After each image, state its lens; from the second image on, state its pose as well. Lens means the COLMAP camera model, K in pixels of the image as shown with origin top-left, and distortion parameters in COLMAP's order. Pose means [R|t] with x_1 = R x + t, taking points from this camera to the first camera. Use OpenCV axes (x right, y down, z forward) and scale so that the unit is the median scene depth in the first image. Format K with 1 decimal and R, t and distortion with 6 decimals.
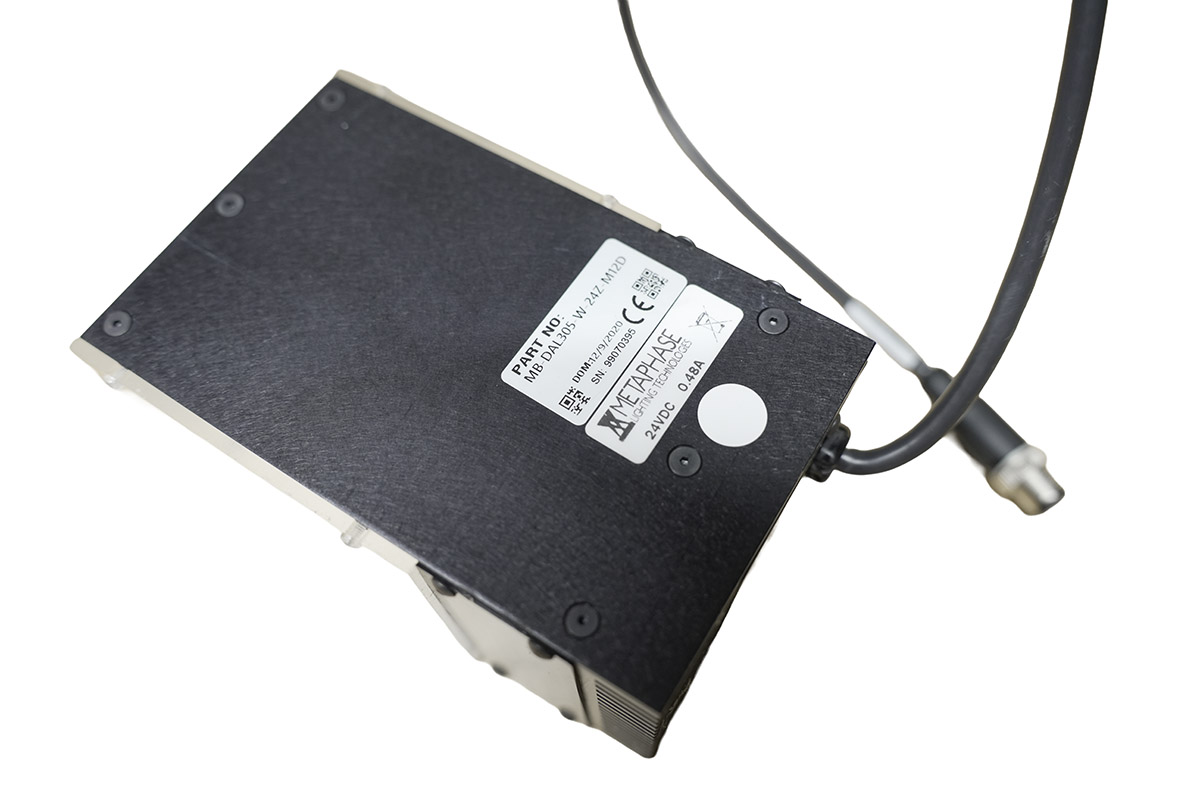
lens RADIAL K [[990.2, 0, 600.0], [0, 990.2, 400.0], [0, 0, 1]] dist [-0.118773, 0.106122]
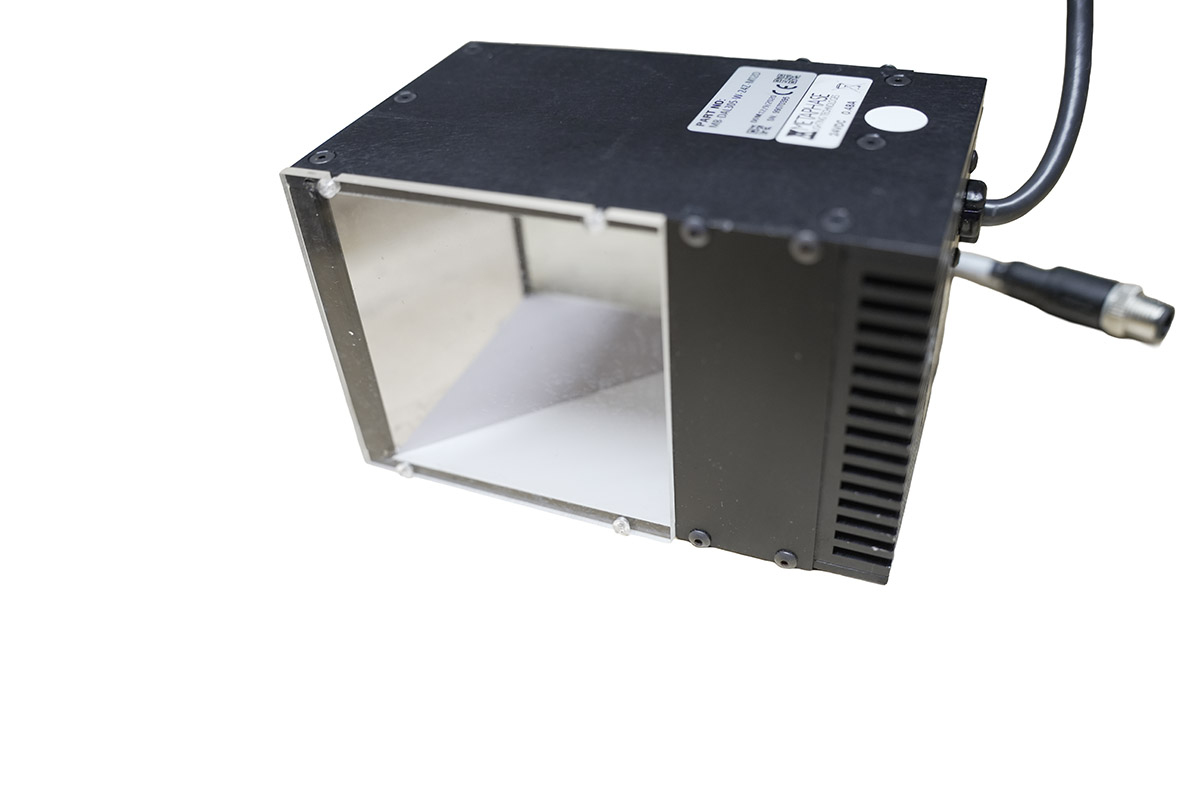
lens RADIAL K [[990.2, 0, 600.0], [0, 990.2, 400.0], [0, 0, 1]] dist [-0.118773, 0.106122]
pose [[0.984272, -0.144519, 0.101605, -0.344461], [0.174402, 0.886578, -0.428444, 0.685850], [-0.028163, 0.439425, 0.897838, 0.131008]]
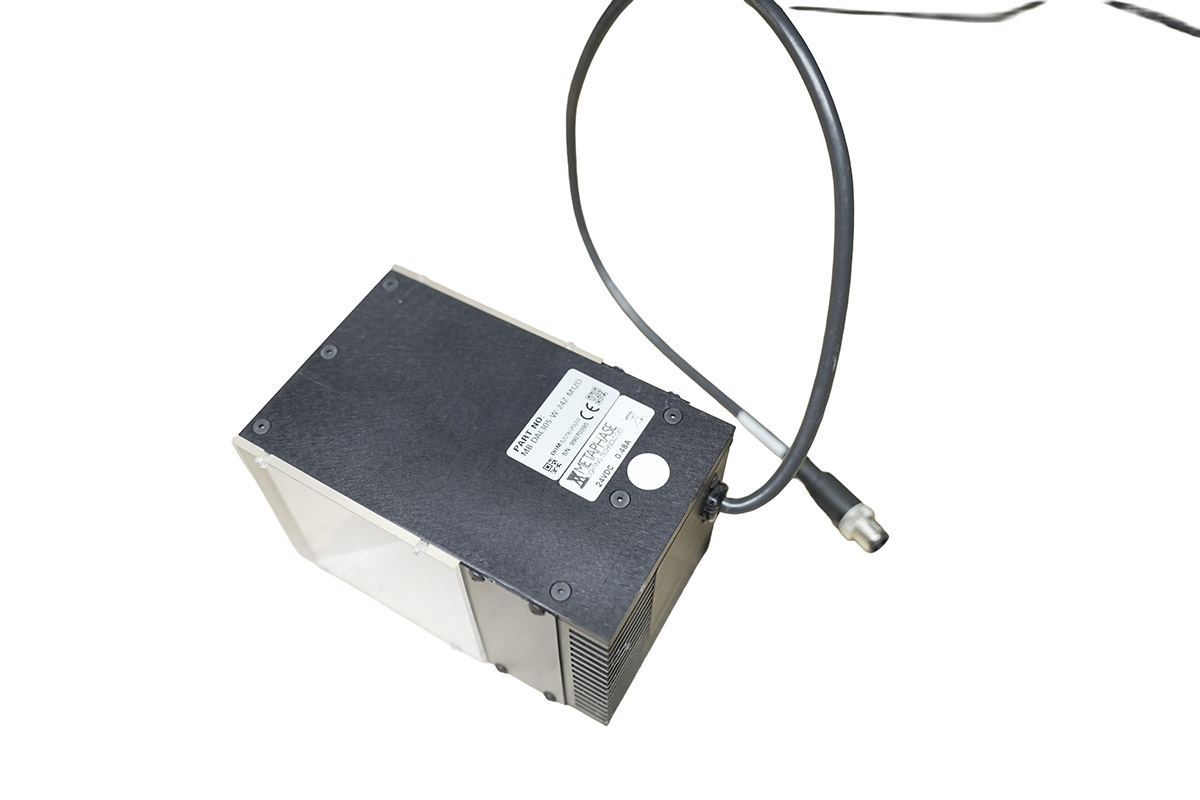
lens RADIAL K [[990.2, 0, 600.0], [0, 990.2, 400.0], [0, 0, 1]] dist [-0.118773, 0.106122]
pose [[0.998905, -0.022922, 0.040788, -0.010604], [0.028688, 0.988731, -0.146931, 0.129300], [-0.036961, 0.147940, 0.988305, -0.608141]]
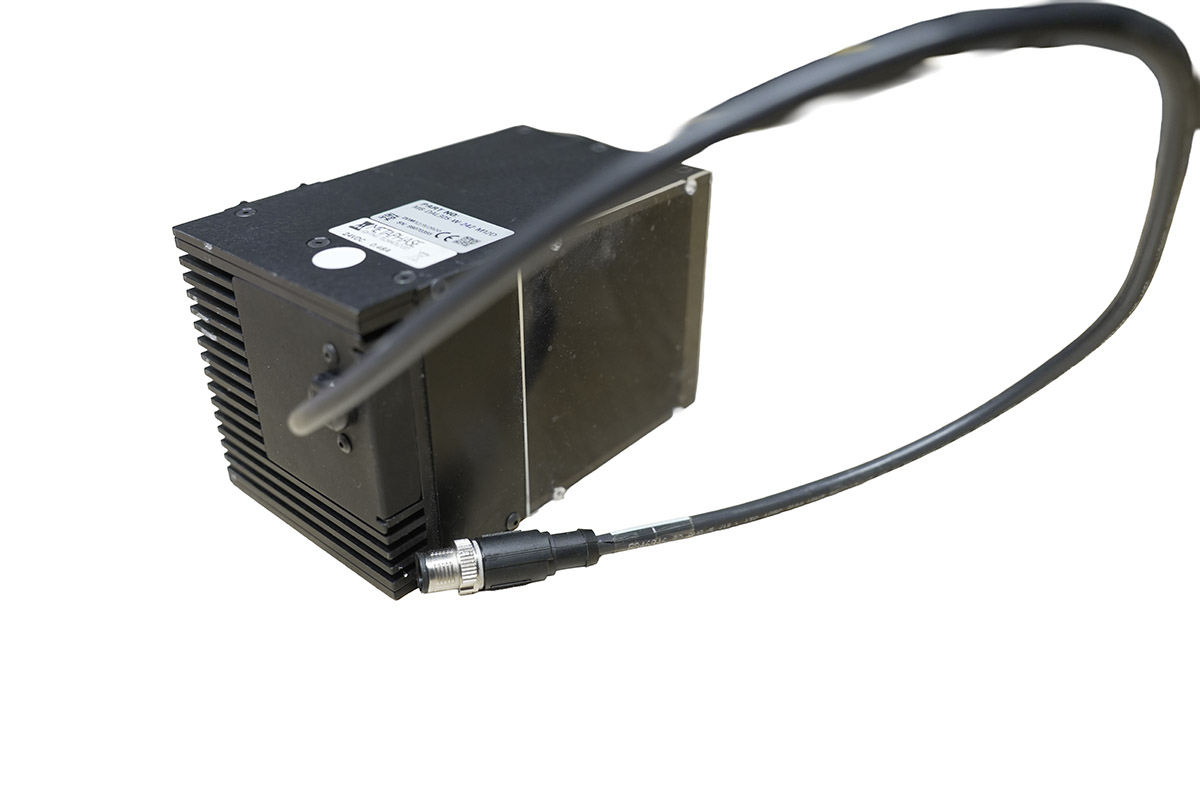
lens RADIAL K [[990.2, 0, 600.0], [0, 990.2, 400.0], [0, 0, 1]] dist [-0.118773, 0.106122]
pose [[-0.135205, 0.528710, -0.837965, 1.223136], [-0.895908, 0.295964, 0.331292, -0.643204], [0.423165, 0.795532, 0.433660, 0.684476]]
